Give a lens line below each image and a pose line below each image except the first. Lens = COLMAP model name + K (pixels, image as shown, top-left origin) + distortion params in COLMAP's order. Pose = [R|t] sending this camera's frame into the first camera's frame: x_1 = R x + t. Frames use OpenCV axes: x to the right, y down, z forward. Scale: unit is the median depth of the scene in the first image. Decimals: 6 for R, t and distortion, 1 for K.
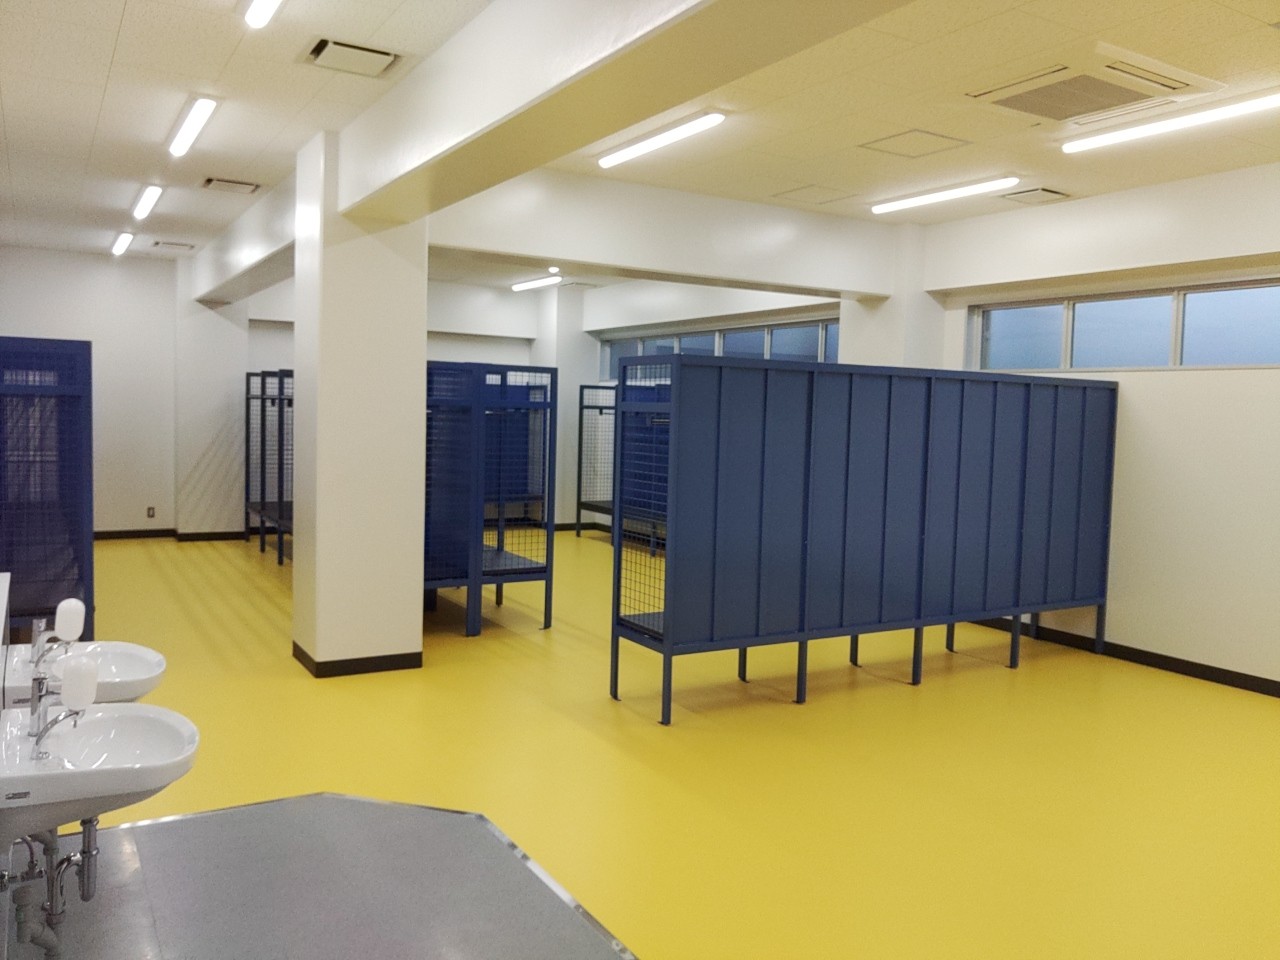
lens RADIAL K [[1027.3, 0, 640.7], [0, 1027.3, 483.9], [0, 0, 1]] dist [0.003959, 0.003597]
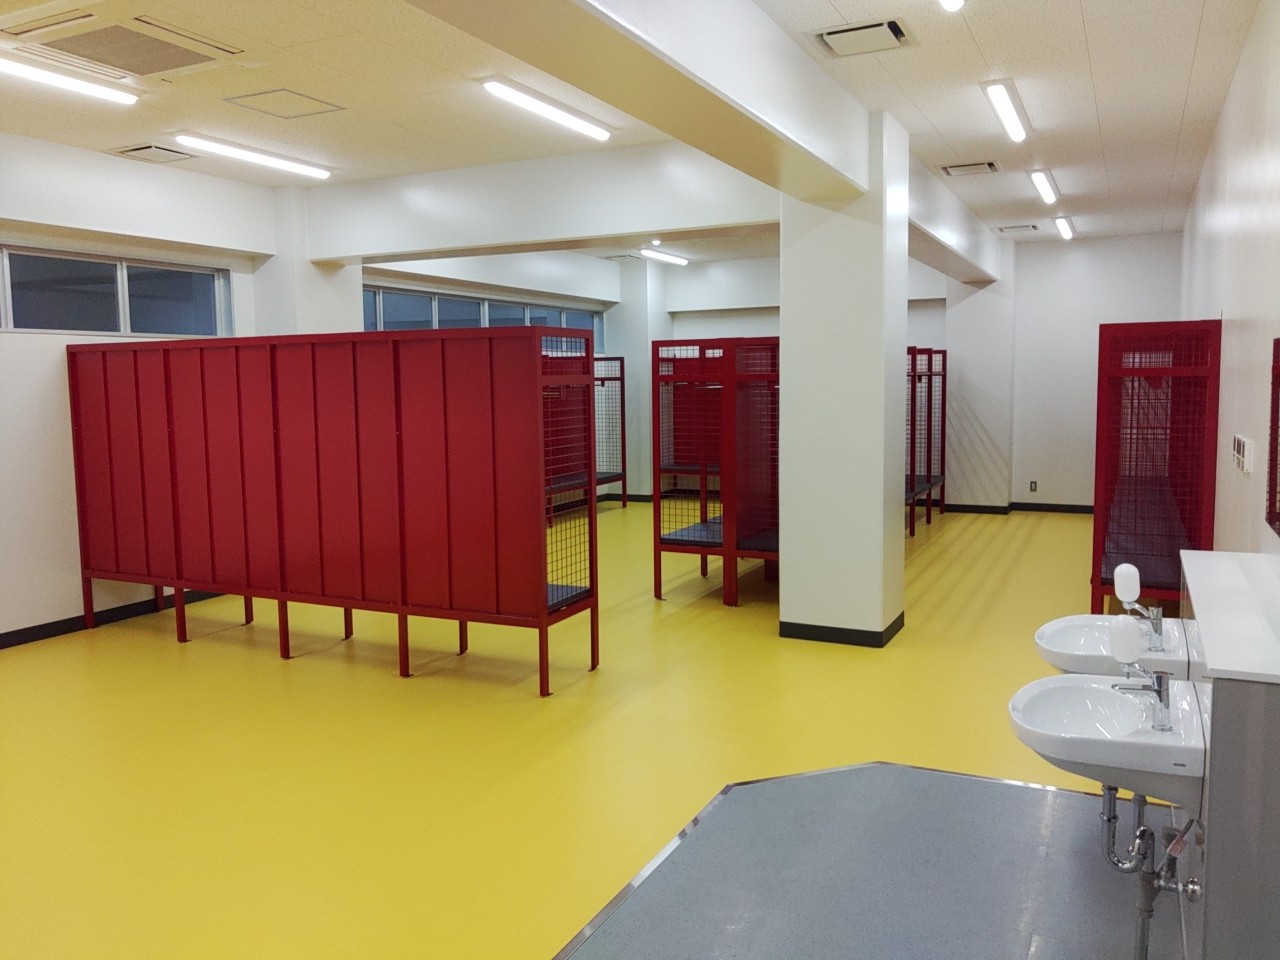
lens RADIAL K [[1015.4, 0, 640.9], [0, 1015.4, 475.4], [0, 0, 1]] dist [-0.010424, -0.004708]
pose [[0.550432, 0.043612, -0.833740, 0.981628], [-0.031646, 0.999007, 0.031365, -0.016257], [0.834280, 0.009120, 0.551266, 0.587060]]
